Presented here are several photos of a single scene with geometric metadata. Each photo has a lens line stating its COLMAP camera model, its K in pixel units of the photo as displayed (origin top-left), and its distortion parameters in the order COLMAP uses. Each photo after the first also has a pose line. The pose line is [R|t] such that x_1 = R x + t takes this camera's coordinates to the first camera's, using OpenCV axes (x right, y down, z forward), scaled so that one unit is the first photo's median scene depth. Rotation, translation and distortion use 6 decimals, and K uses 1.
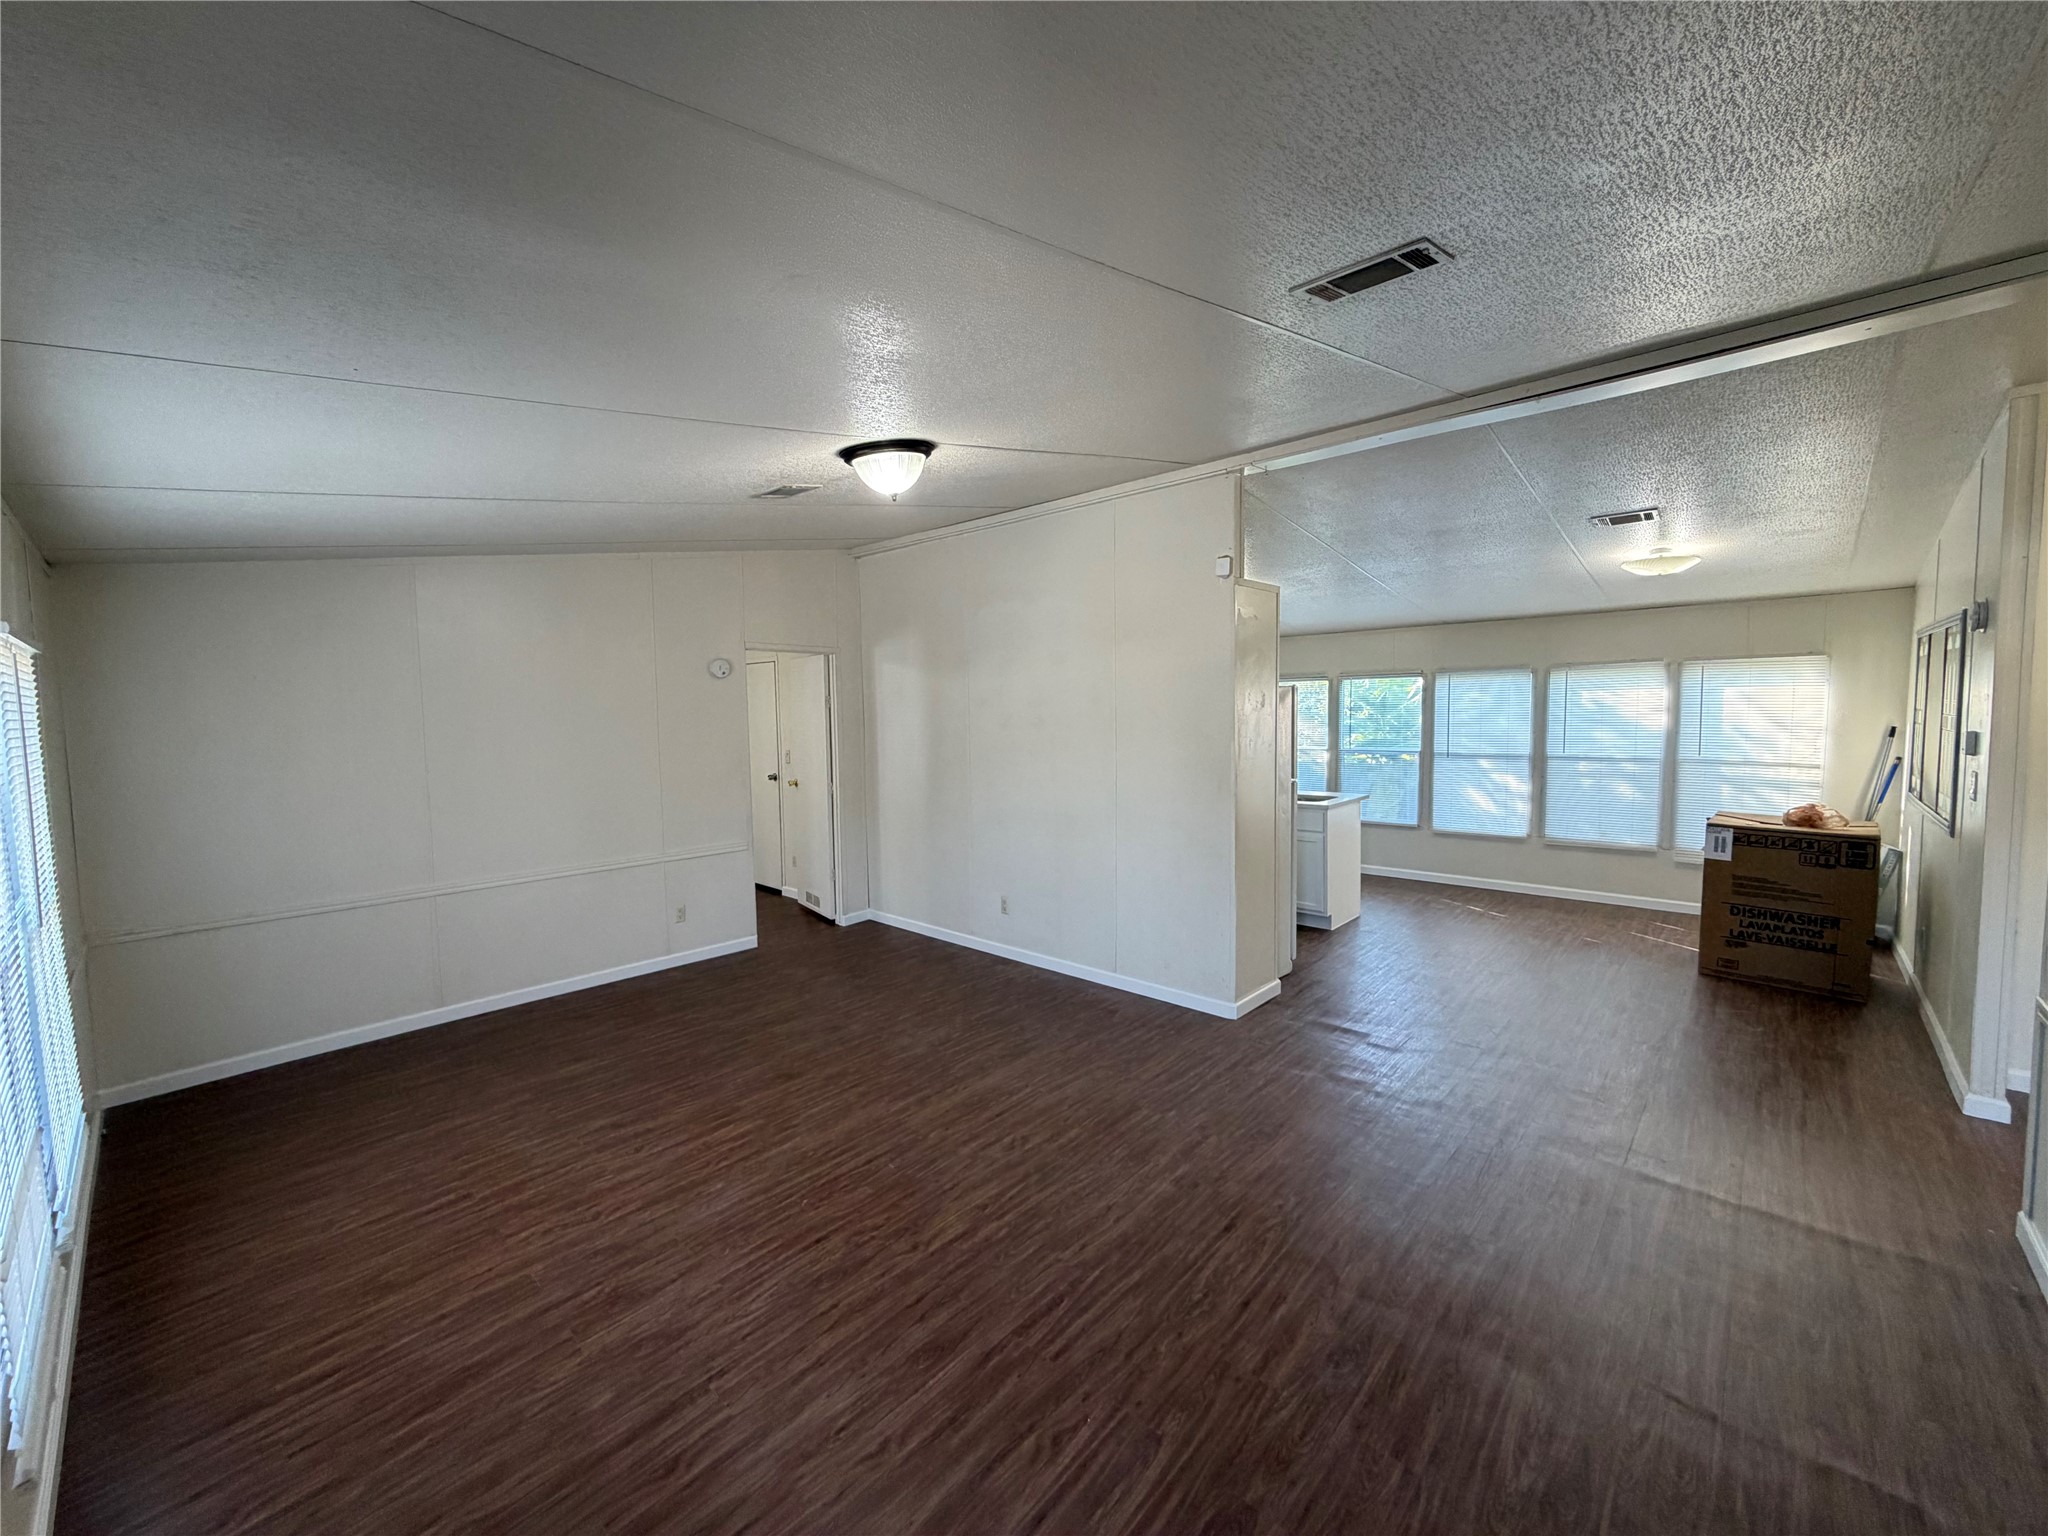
lens RADIAL K [[814.5, 0, 1034.3], [0, 814.5, 760.6], [0, 0, 1]] dist [-0.003736, 0.001359]
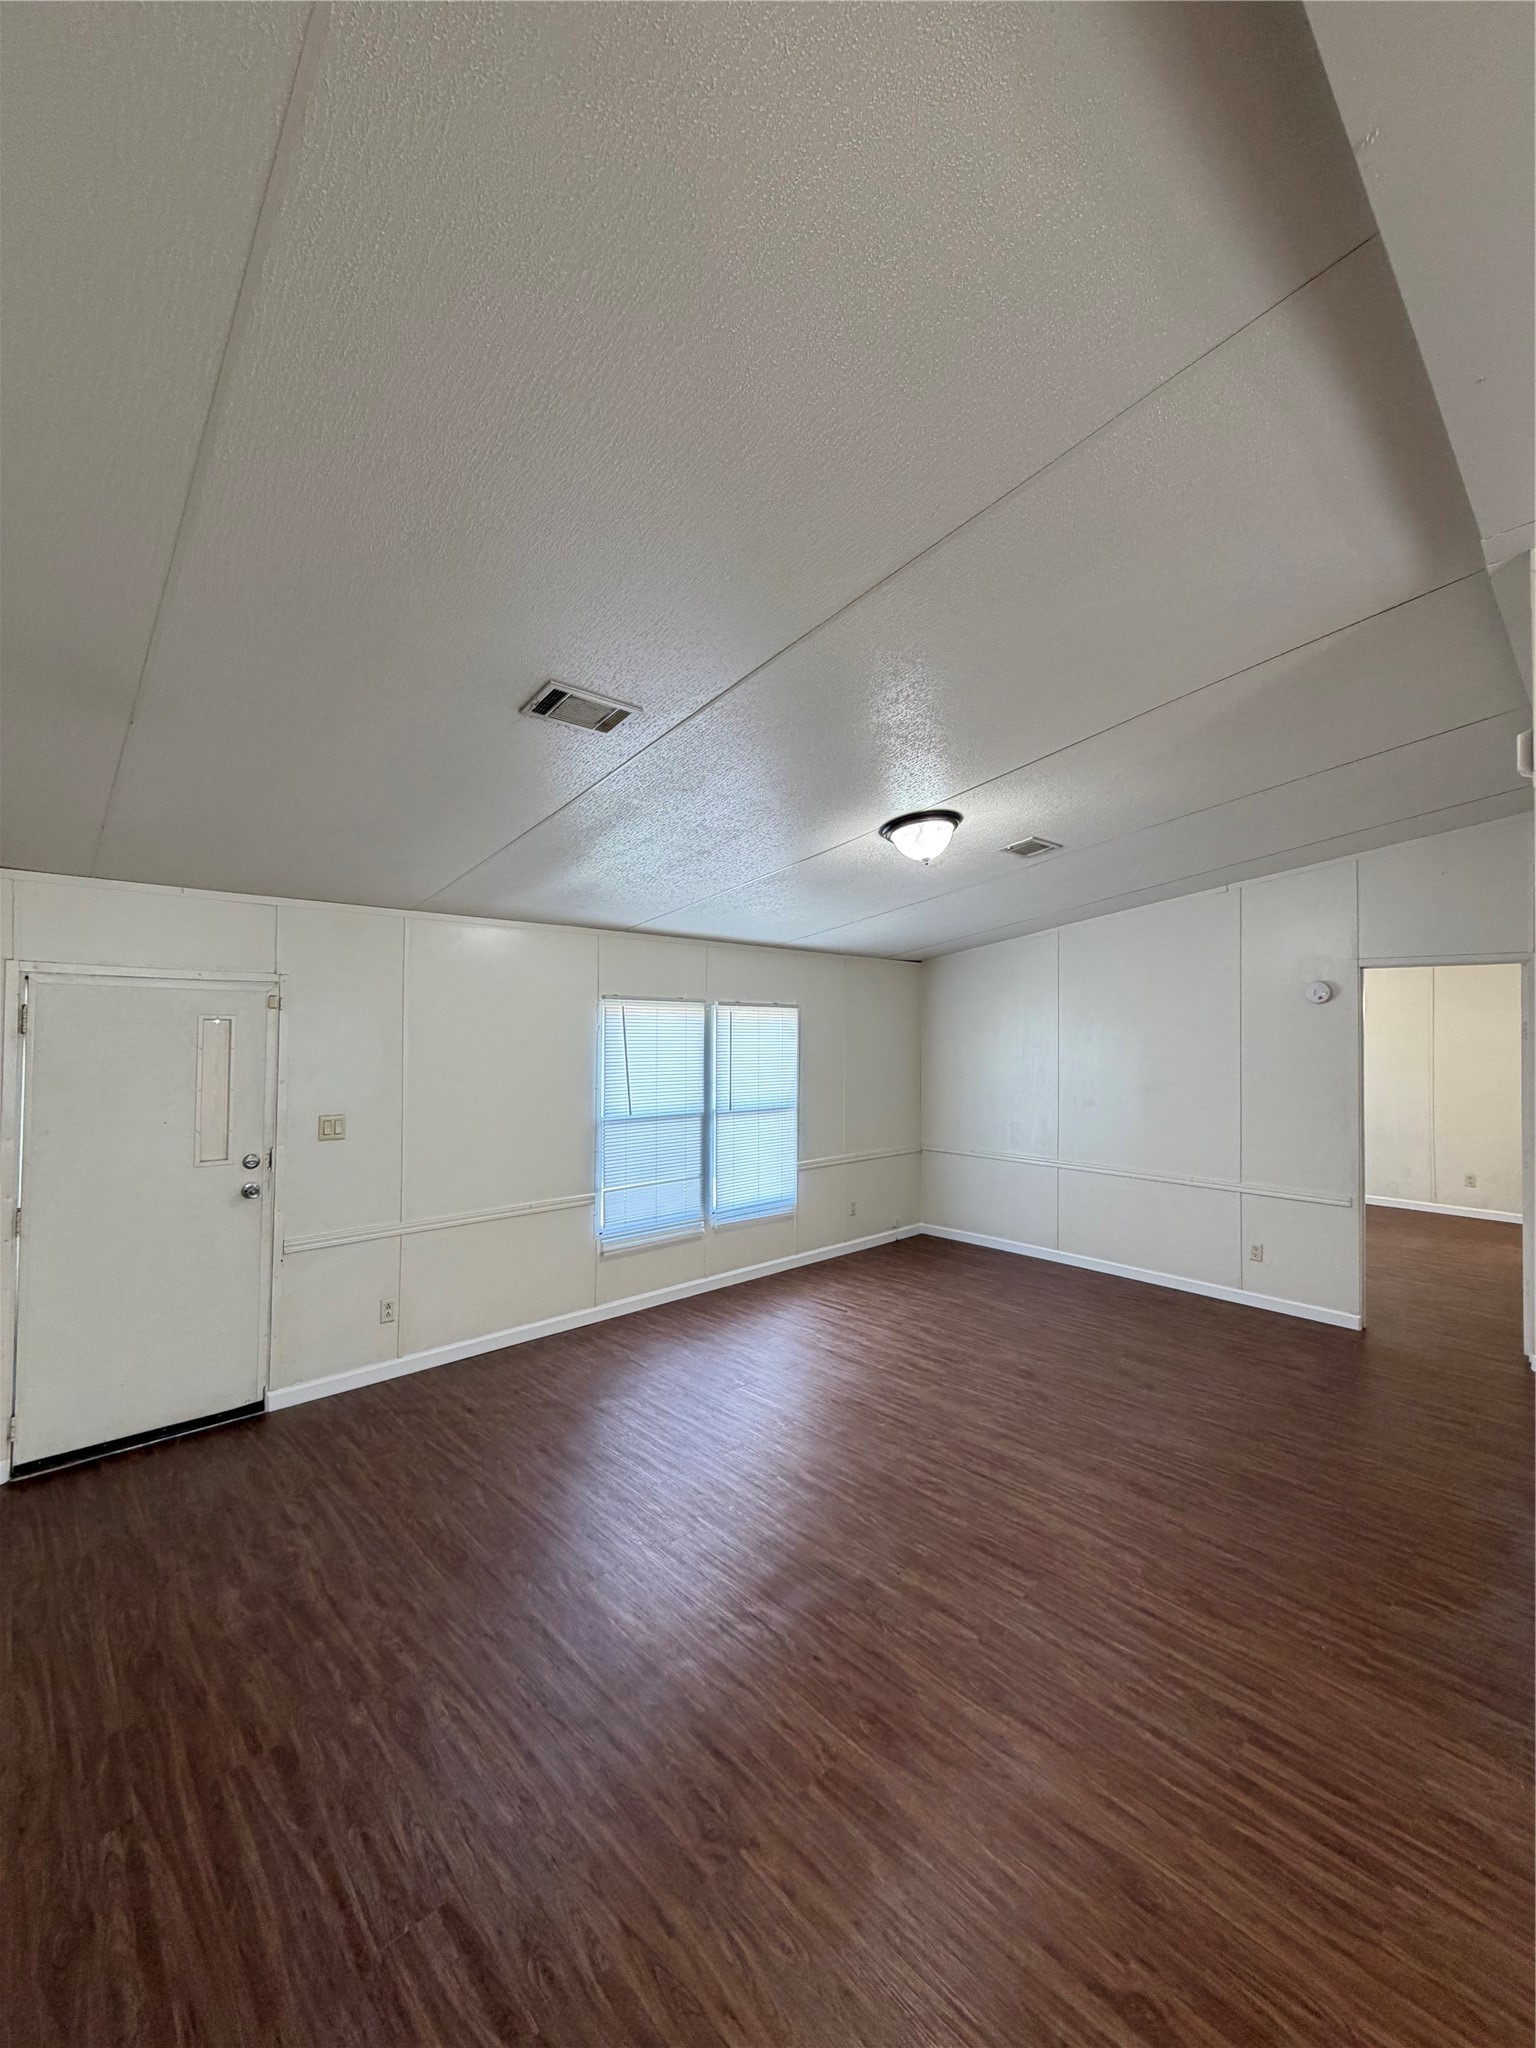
lens RADIAL K [[814.5, 0, 759.1], [0, 814.5, 1015.6], [0, 0, 1]] dist [-0.003736, 0.001359]
pose [[-0.081252, -0.004789, -0.996682, 0.865815], [-0.070904, 0.997483, 0.000987, -0.073071], [0.994168, 0.070749, -0.081387, 0.738705]]
